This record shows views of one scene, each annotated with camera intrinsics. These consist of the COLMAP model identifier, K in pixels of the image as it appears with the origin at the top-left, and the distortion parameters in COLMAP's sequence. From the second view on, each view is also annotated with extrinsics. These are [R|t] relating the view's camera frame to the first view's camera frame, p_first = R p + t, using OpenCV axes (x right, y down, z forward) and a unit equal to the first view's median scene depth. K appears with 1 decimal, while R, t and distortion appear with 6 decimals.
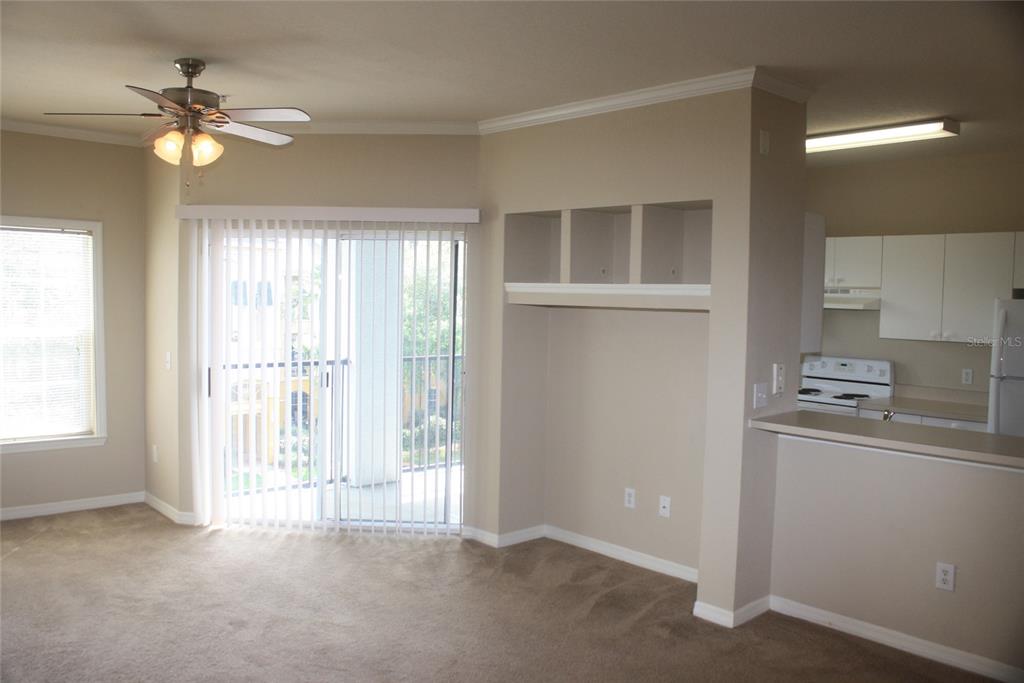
lens RADIAL K [[855.1, 0, 511.1], [0, 855.1, 342.0], [0, 0, 1]] dist [-0.161183, 0.124230]
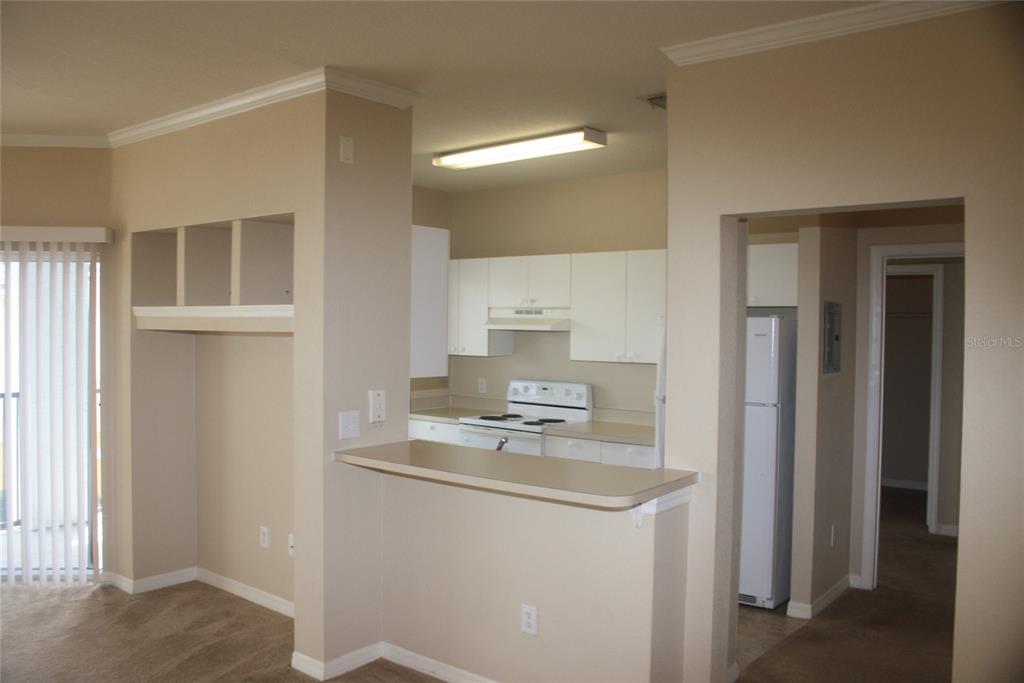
lens RADIAL K [[855.1, 0, 505.7], [0, 855.1, 340.2], [0, 0, 1]] dist [-0.161183, 0.124230]
pose [[0.987519, -0.012188, 0.157027, 0.248726], [0.017429, 0.999335, -0.032039, 0.002929], [-0.156532, 0.034376, 0.987074, 0.046340]]
